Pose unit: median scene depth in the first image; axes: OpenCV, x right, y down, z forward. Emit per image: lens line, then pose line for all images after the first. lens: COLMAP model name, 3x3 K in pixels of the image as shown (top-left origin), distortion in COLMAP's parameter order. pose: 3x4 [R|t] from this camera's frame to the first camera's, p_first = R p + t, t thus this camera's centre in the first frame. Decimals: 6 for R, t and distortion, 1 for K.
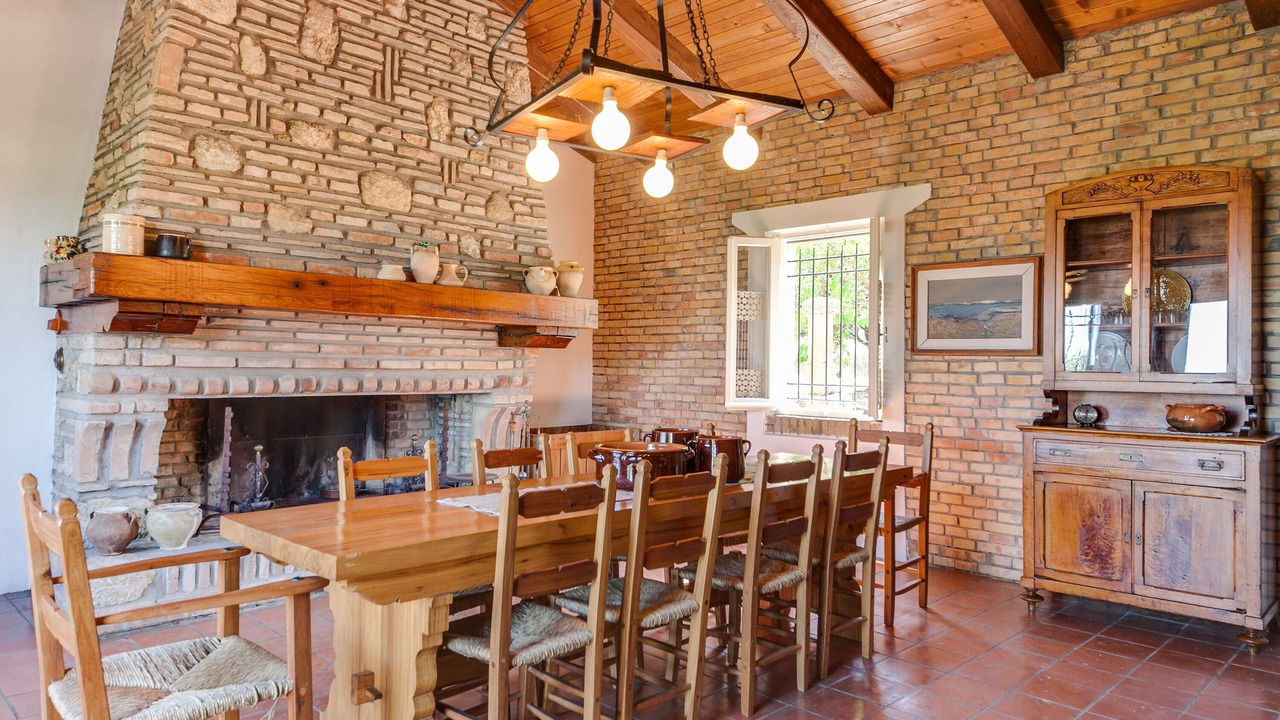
lens RADIAL K [[850.7, 0, 640.0], [0, 850.7, 349.7], [0, 0, 1]] dist [0.034014, -0.009999]
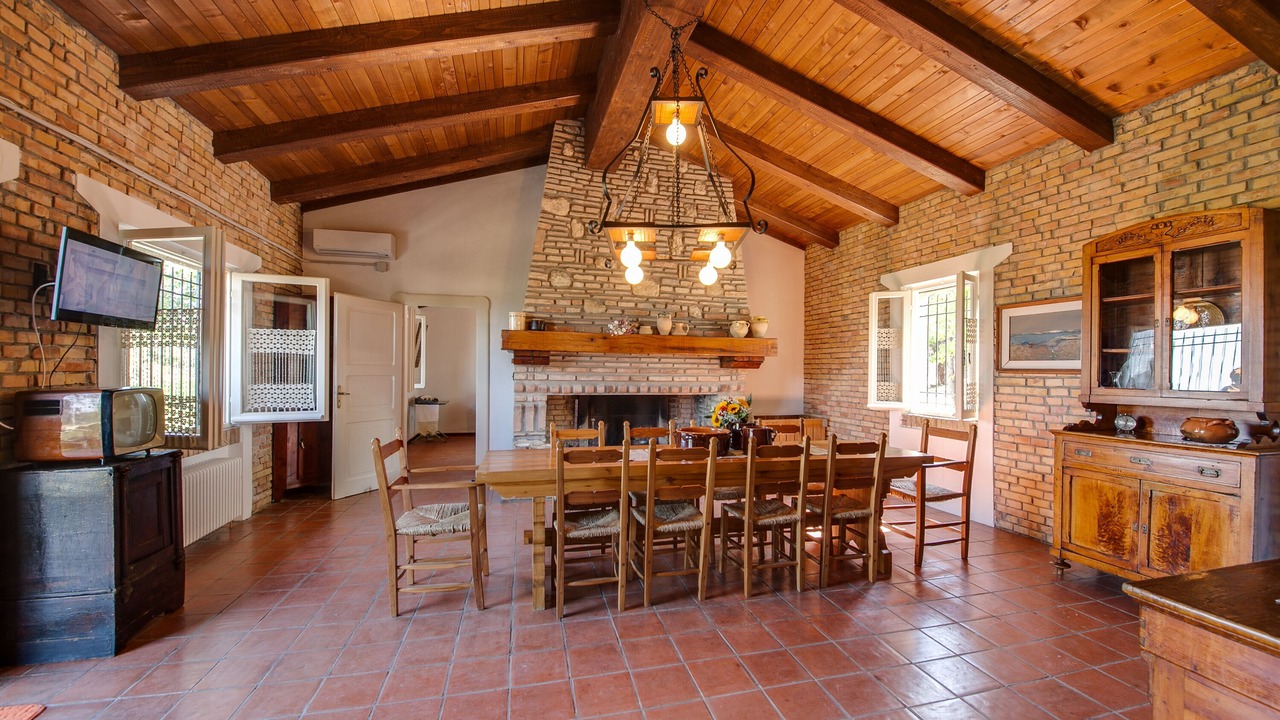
lens RADIAL K [[518.0, 0, 642.9], [0, 518.0, 367.0], [0, 0, 1]] dist [-0.027287, -0.001206]
pose [[0.847939, -0.007370, -0.530043, 0.292584], [0.011241, 0.999928, 0.004079, -0.013237], [0.529975, -0.009417, 0.847961, 0.031847]]
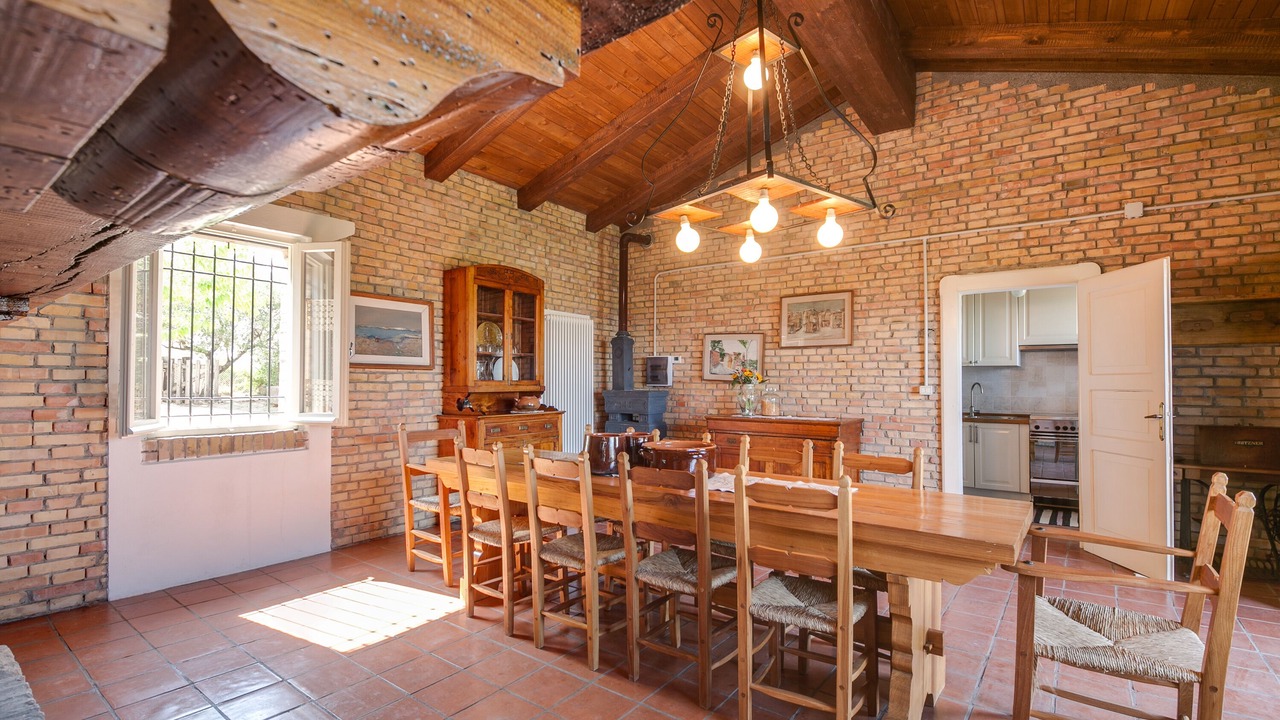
lens RADIAL K [[559.9, 0, 639.4], [0, 559.9, 369.8], [0, 0, 1]] dist [-0.015334, -0.000476]
pose [[-0.138771, 0.002893, 0.990320, -0.515063], [-0.025257, 0.999660, -0.006459, 0.004240], [-0.990002, -0.025909, -0.138650, 0.762509]]
